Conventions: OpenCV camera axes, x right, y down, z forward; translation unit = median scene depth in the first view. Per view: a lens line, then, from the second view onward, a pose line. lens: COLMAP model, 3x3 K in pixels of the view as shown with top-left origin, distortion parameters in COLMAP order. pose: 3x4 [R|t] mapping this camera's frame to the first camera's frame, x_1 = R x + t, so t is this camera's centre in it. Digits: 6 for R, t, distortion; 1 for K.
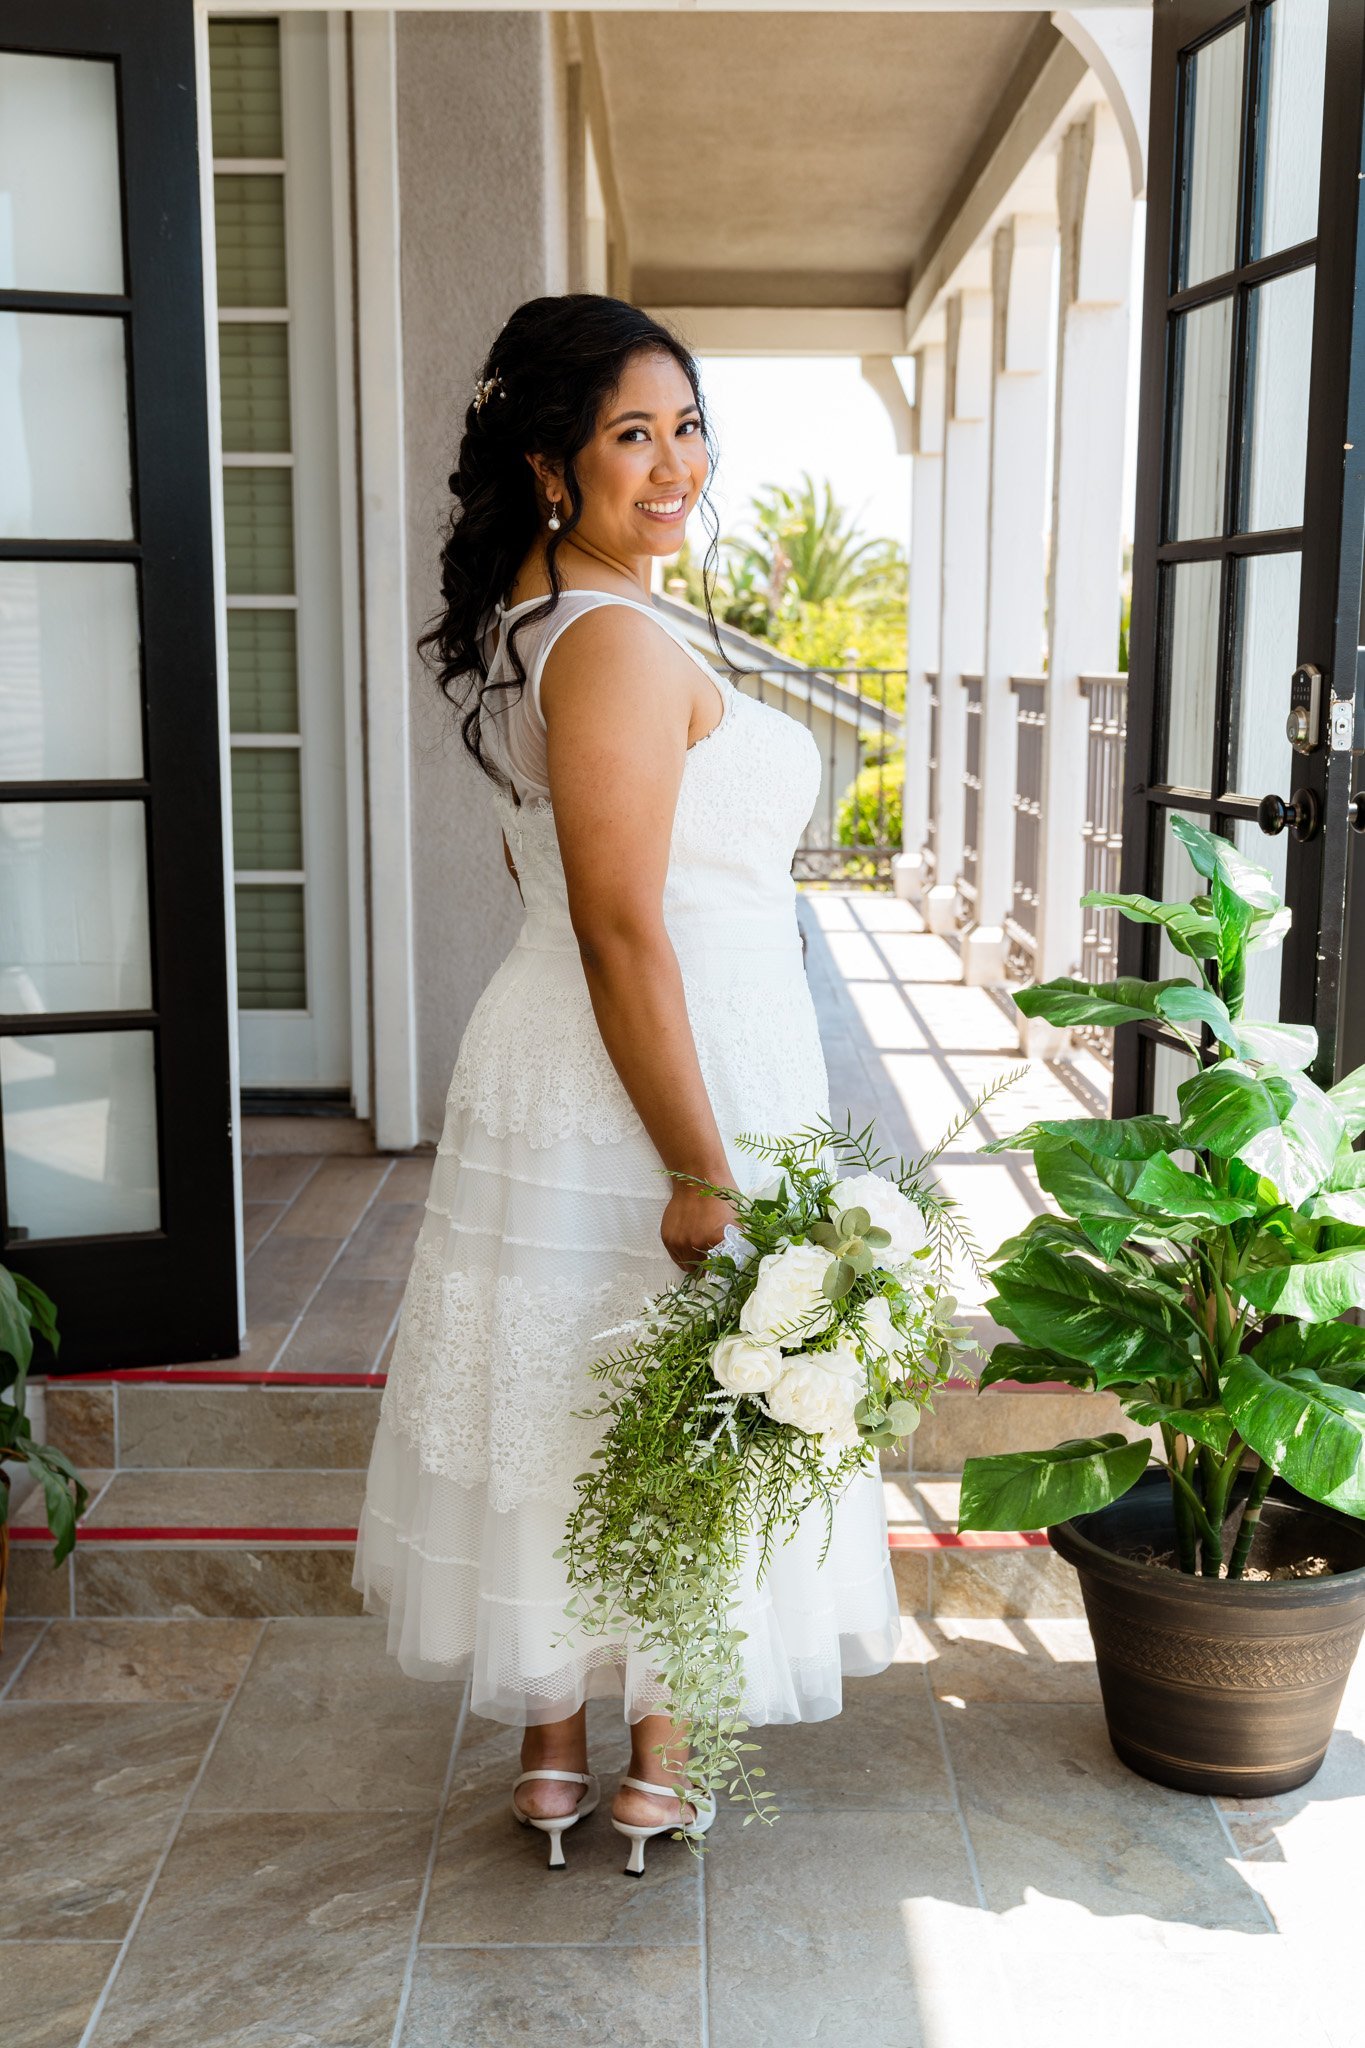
lens RADIAL K [[2386.3, 0, 678.5], [0, 2386.3, 1118.1], [0, 0, 1]] dist [0.001167, 0.014636]
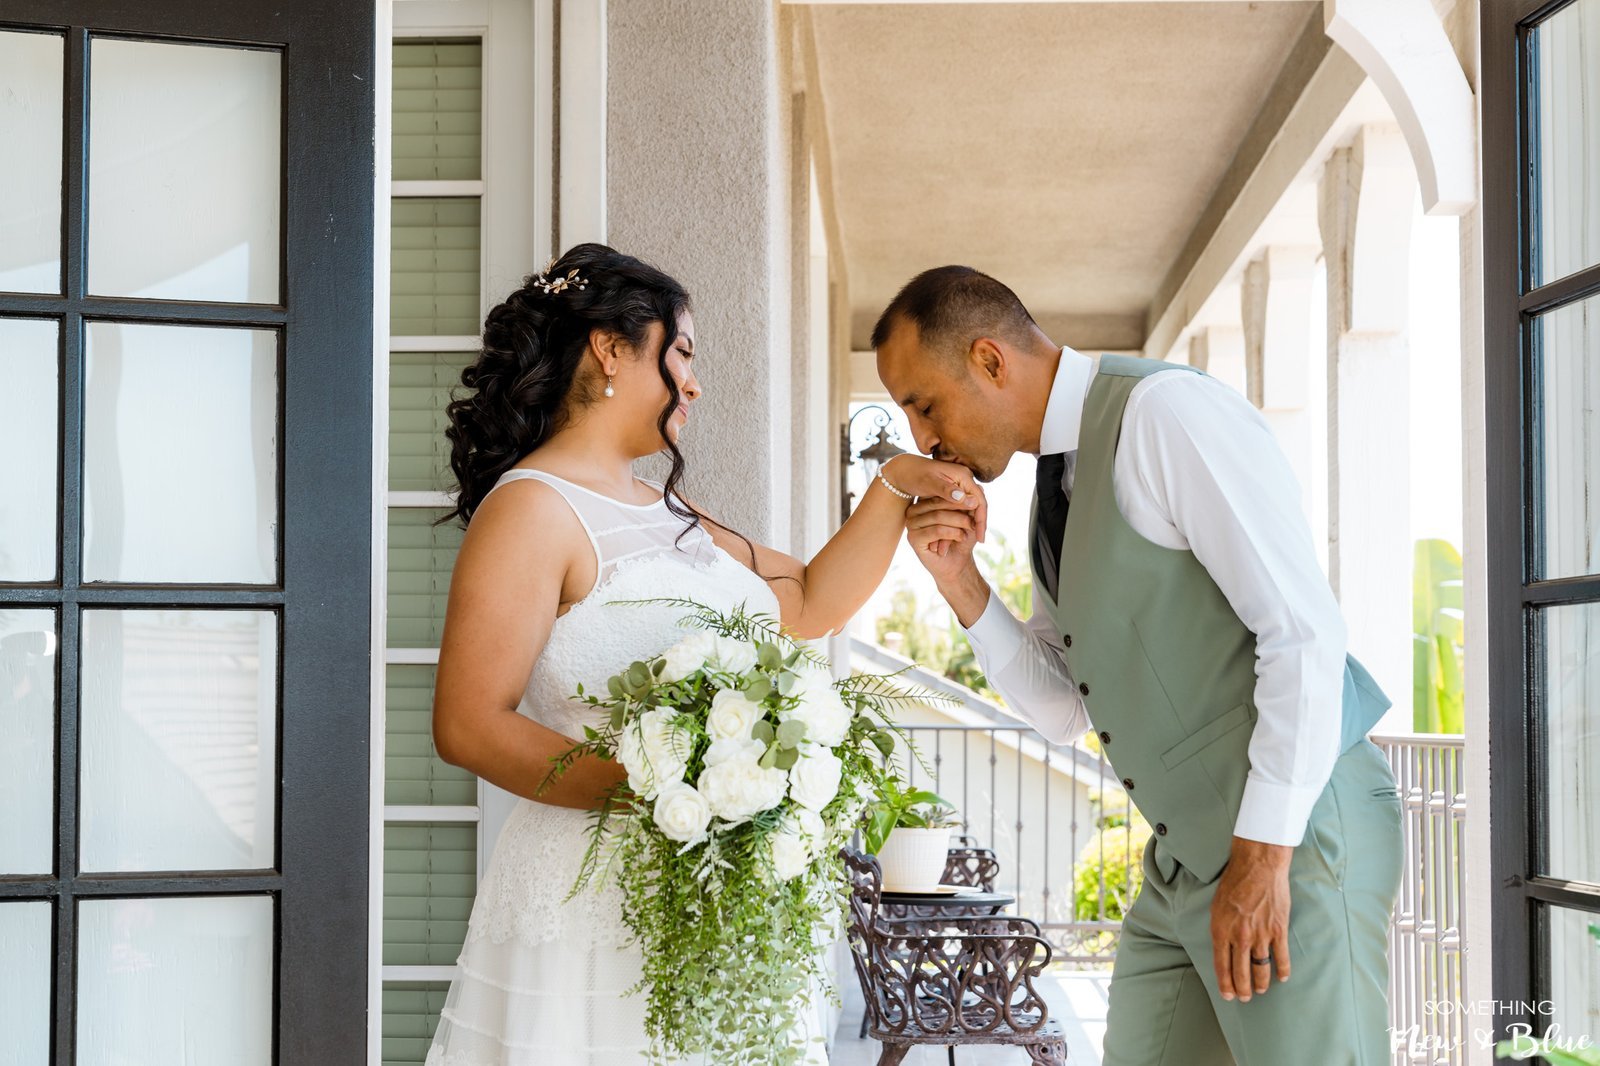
lens RADIAL K [[2498.8, 0, 805.2], [0, 2498.8, 598.8], [0, 0, 1]] dist [0.005627, -0.000664]
pose [[0.999438, -0.003428, -0.033344, -0.011181], [-0.004449, 0.972385, -0.233339, -0.025252], [0.033223, 0.233356, 0.971824, 0.117830]]
